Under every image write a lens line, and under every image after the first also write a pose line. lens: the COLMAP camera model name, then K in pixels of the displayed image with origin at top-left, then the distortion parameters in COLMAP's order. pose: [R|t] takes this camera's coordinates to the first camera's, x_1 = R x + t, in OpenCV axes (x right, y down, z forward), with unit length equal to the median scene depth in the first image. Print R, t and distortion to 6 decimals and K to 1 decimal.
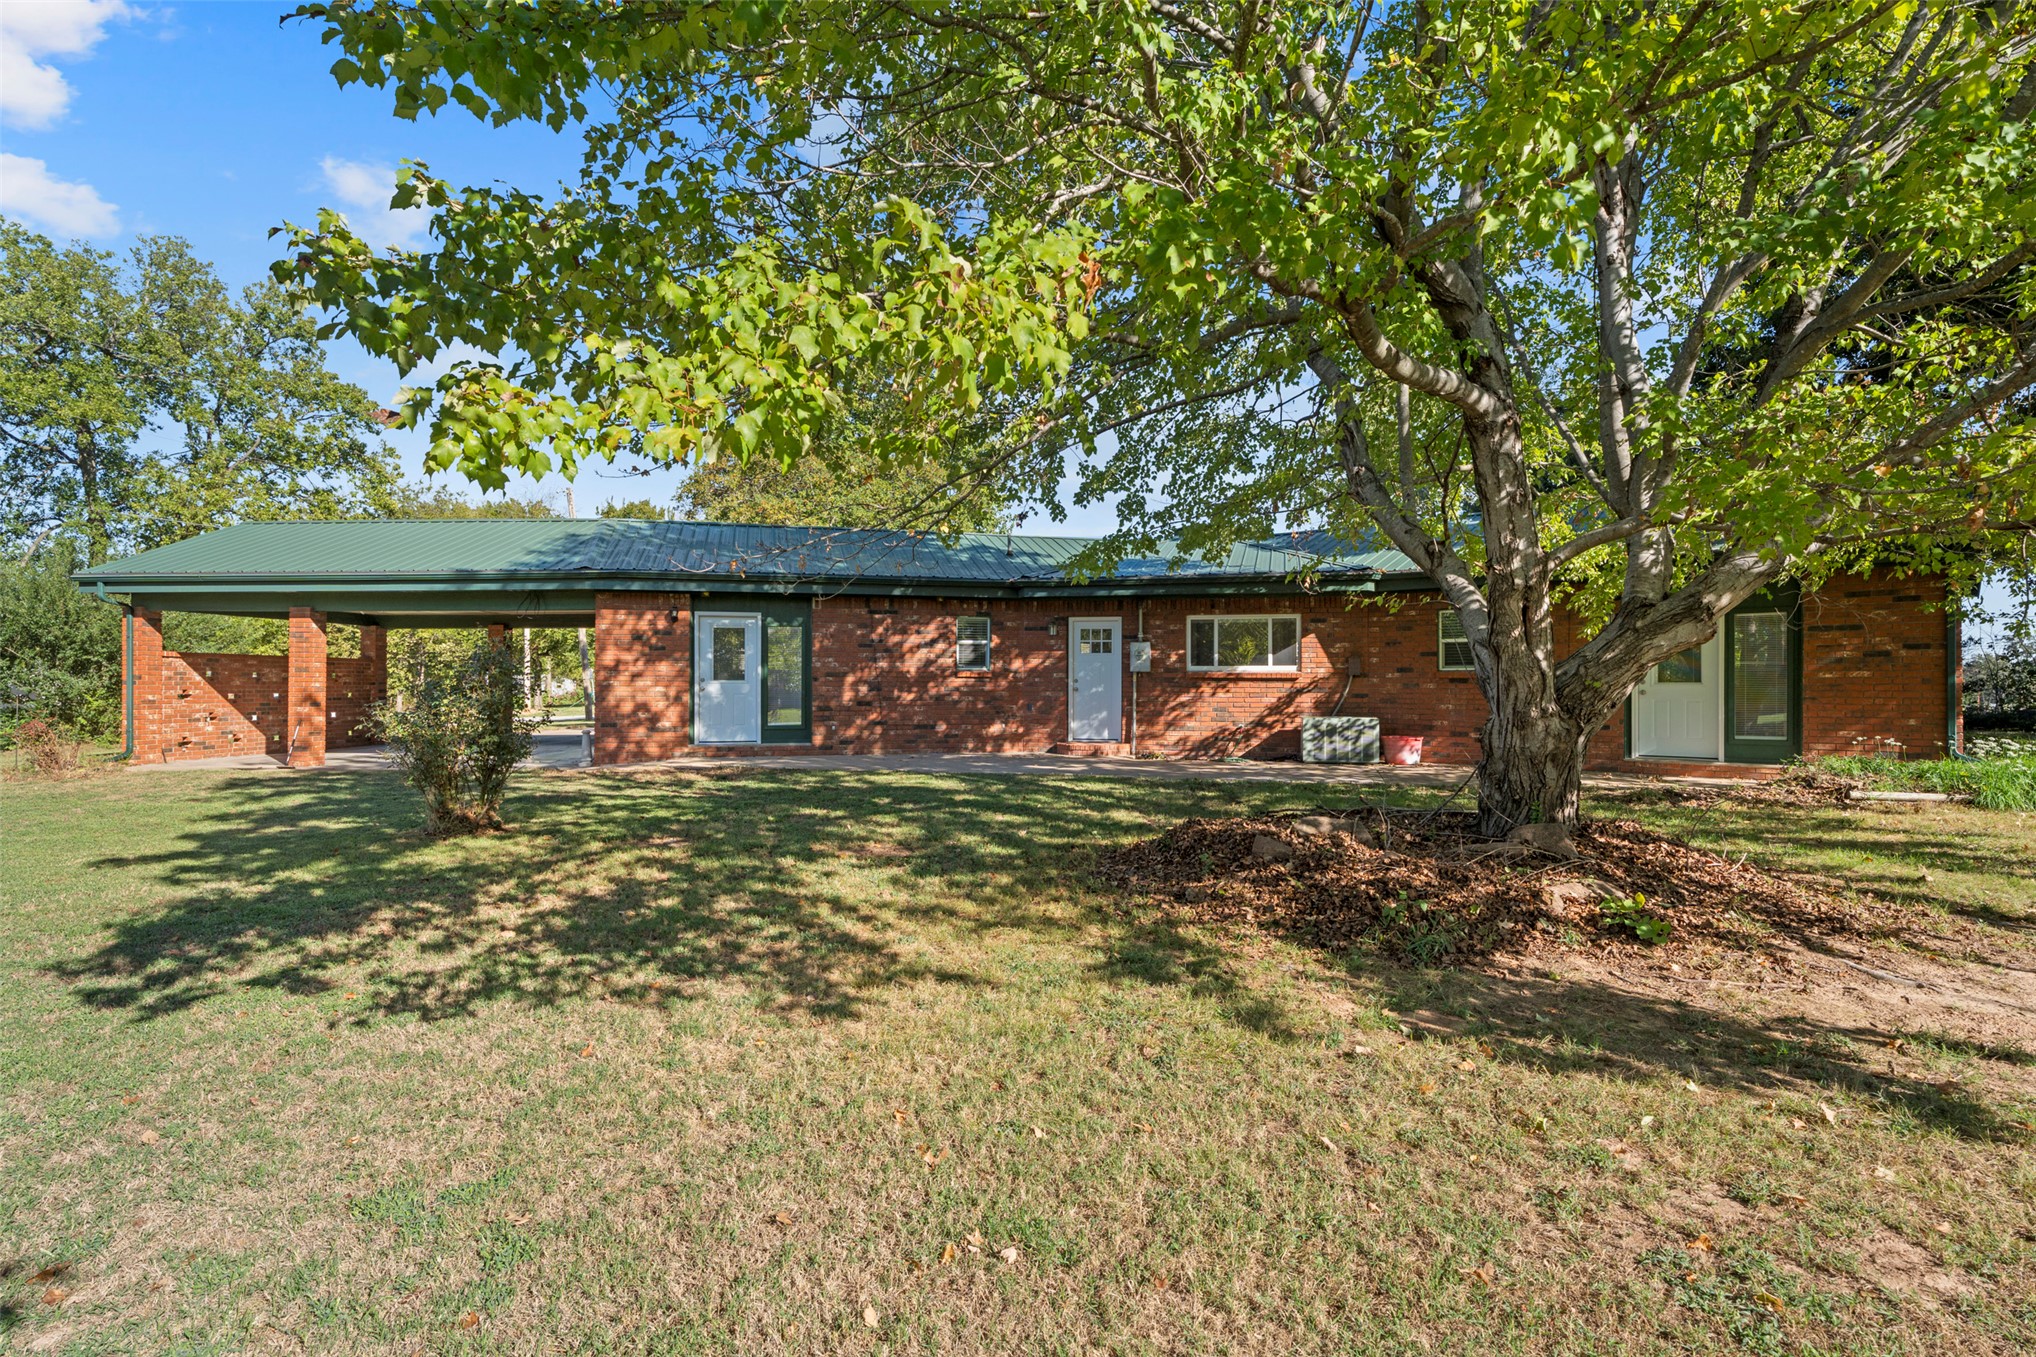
lens RADIAL K [[1031.4, 0, 1011.1], [0, 1031.4, 667.2], [0, 0, 1]] dist [-0.001716, 0.000240]
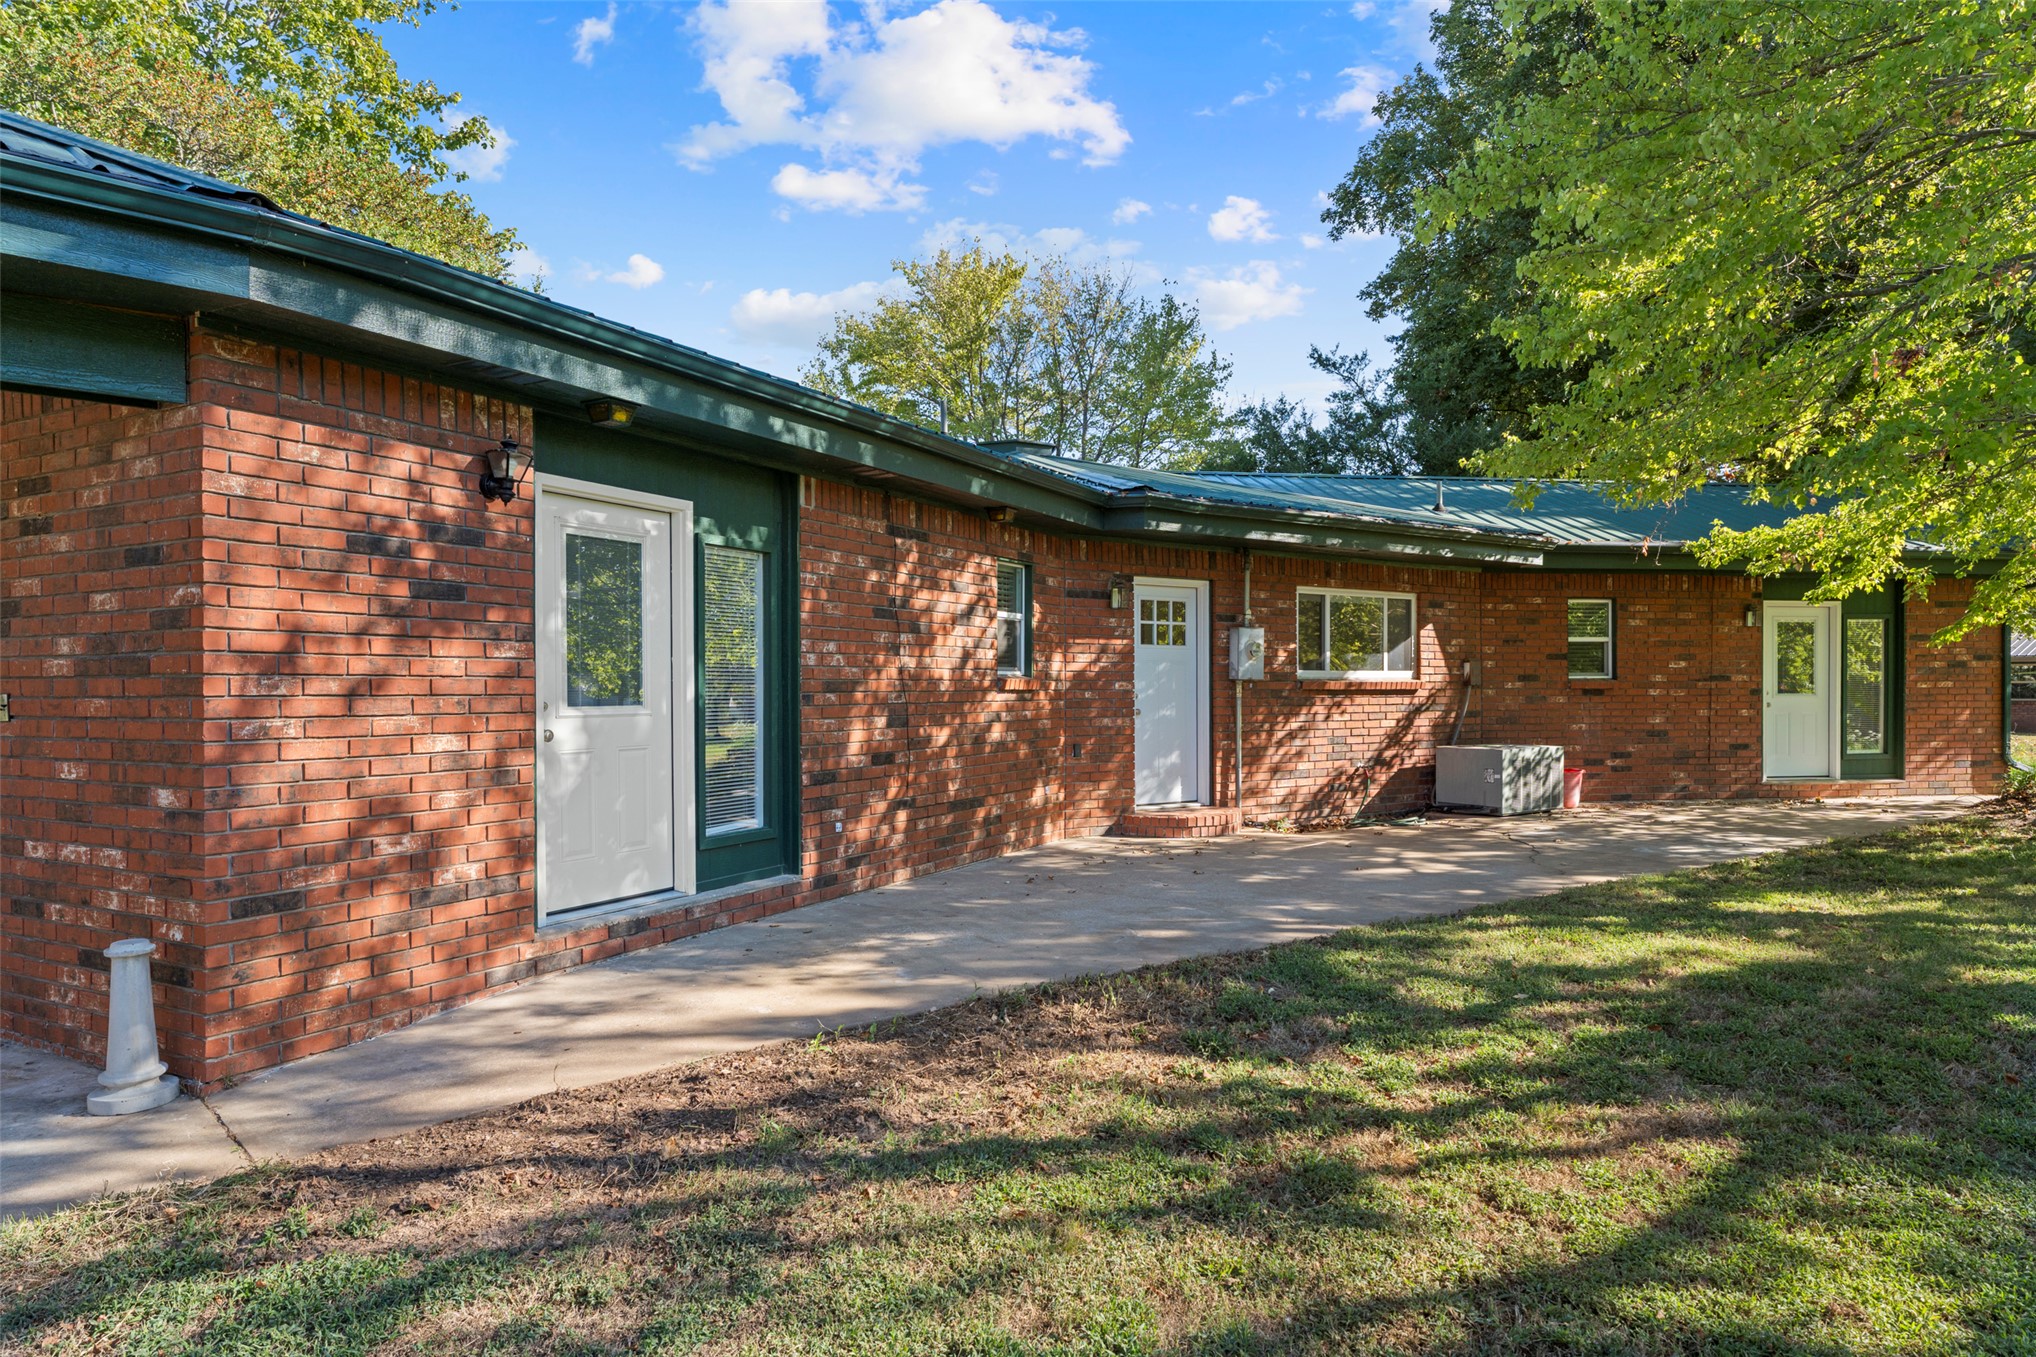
lens RADIAL K [[1203.8, 0, 1030.4], [0, 1203.8, 678.9], [0, 0, 1]] dist [-0.000525, 0.000083]
pose [[0.667748, 0.002735, 0.744383, -0.458540], [-0.006174, 0.999979, 0.001865, 0.003597], [-0.744362, -0.005841, 0.667751, 0.659786]]
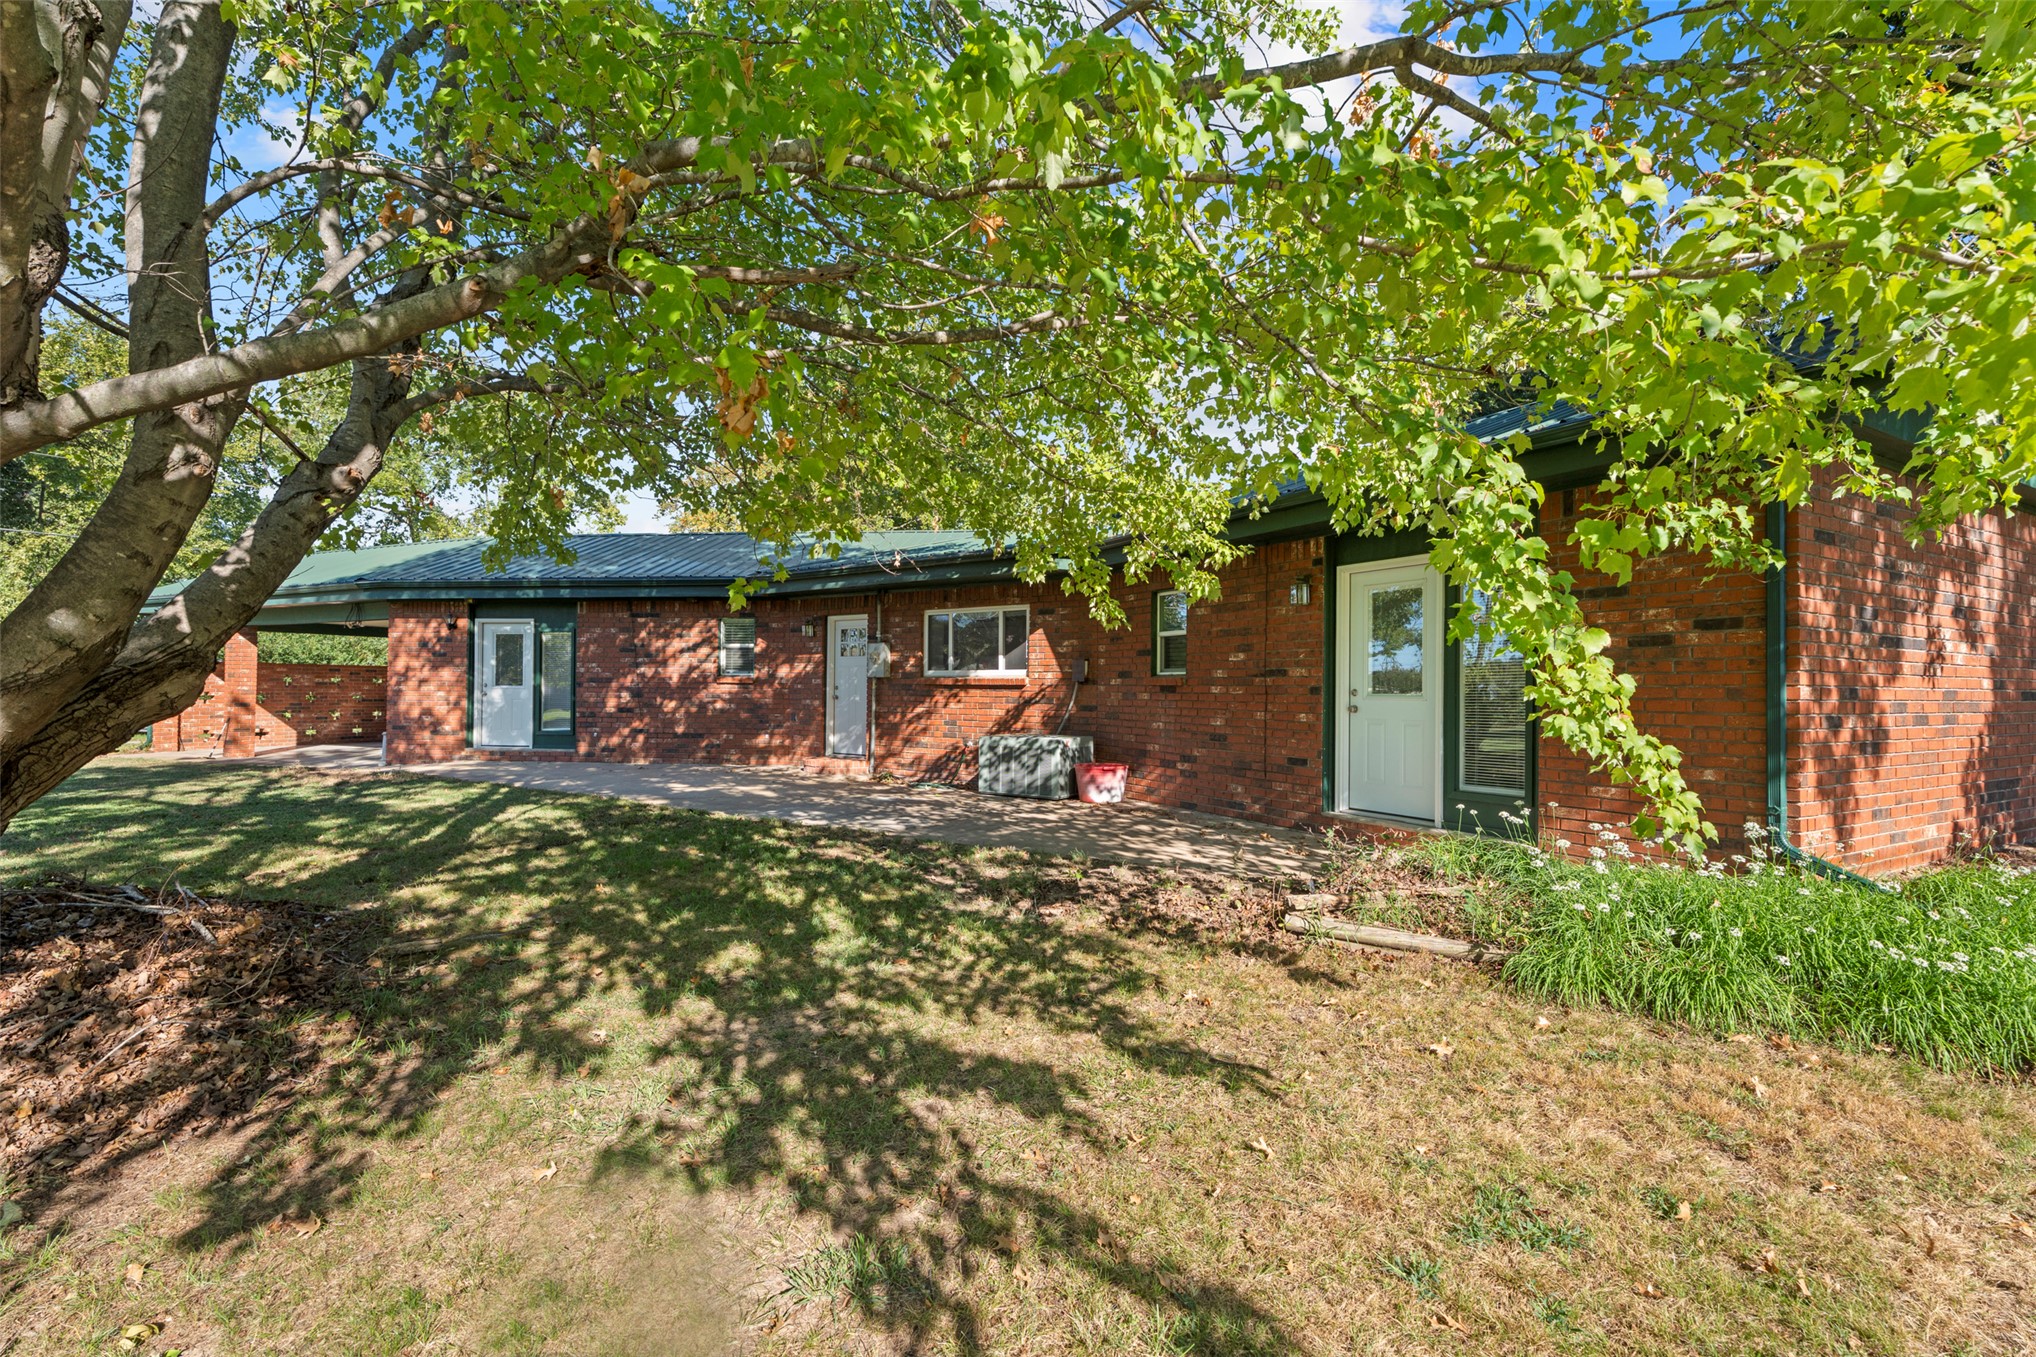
lens RADIAL K [[902.3, 0, 1029.1], [0, 902.3, 682.2], [0, 0, 1]] dist [0.004754, -0.002751]
pose [[0.933108, 0.000985, -0.359594, 0.521679], [0.001000, 0.999985, 0.005334, 0.004219], [0.359594, -0.005337, 0.933094, 0.354389]]
